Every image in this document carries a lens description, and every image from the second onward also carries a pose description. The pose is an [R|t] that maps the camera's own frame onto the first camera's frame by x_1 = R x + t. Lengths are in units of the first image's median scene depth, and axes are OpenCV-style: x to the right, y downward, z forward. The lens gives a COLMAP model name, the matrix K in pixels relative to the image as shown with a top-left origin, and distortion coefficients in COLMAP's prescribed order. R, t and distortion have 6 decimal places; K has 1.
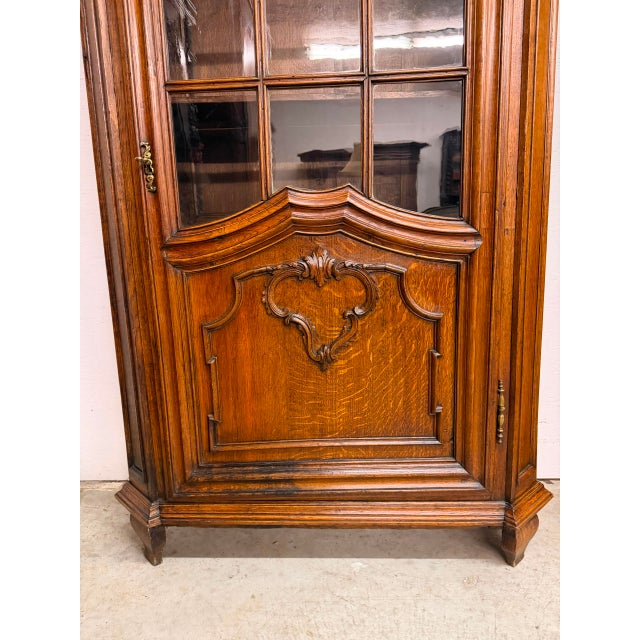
lens RADIAL K [[458.3, 0, 315.3], [0, 458.3, 319.0], [0, 0, 1]] dist [0.063497, -0.073843]
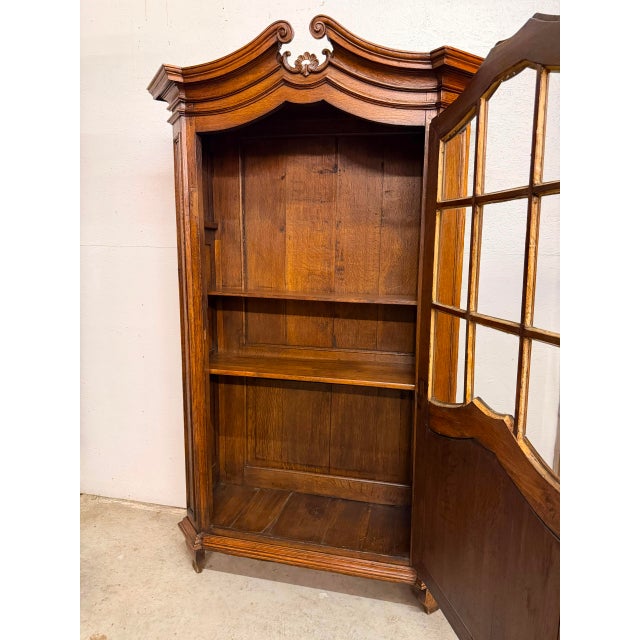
lens RADIAL K [[458.2, 0, 317.0], [0, 458.2, 318.2], [0, 0, 1]] dist [0.000200, -0.001975]
pose [[0.982072, 0.064961, -0.176960, 0.306452], [-0.071668, 0.996923, -0.031765, -0.351598], [0.174352, 0.043878, 0.983705, -0.561311]]
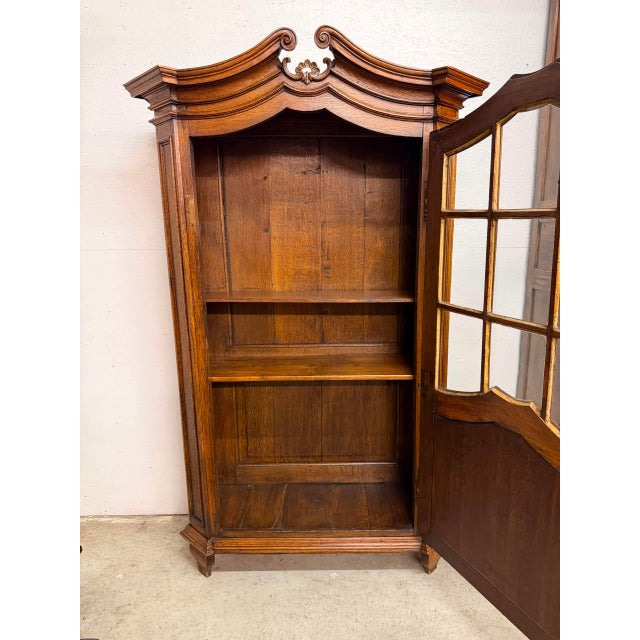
lens RADIAL K [[458.9, 0, 318.7], [0, 458.9, 317.3], [0, 0, 1]] dist [0.001455, -0.001877]
pose [[0.999184, 0.004154, 0.040168, -0.033525], [-0.004766, 0.999874, 0.015161, -0.432763], [-0.040100, -0.015340, 0.999078, -0.644364]]
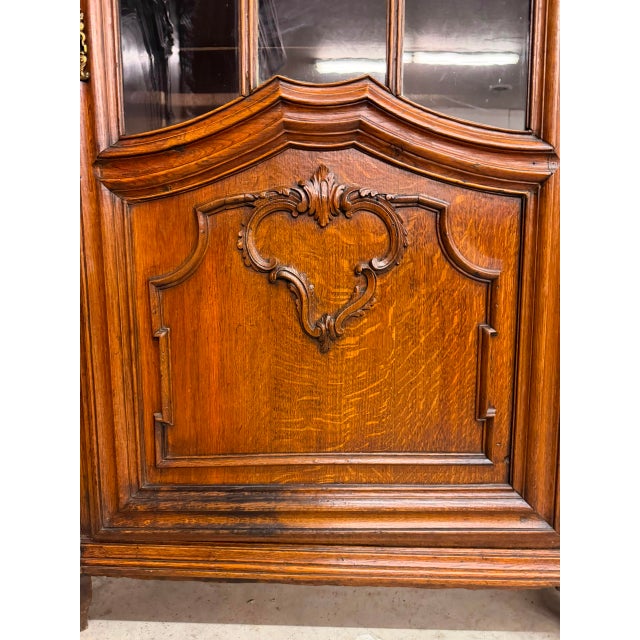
lens RADIAL K [[474.1, 0, 320.0], [0, 474.1, 320.0], [0, 0, 1]] dist [0.000254, 0.002129]
pose [[0.999619, 0.026519, 0.007653, 0.004607], [-0.026024, 0.997927, -0.058860, 0.105435], [-0.009198, 0.058639, 0.998237, 0.286345]]
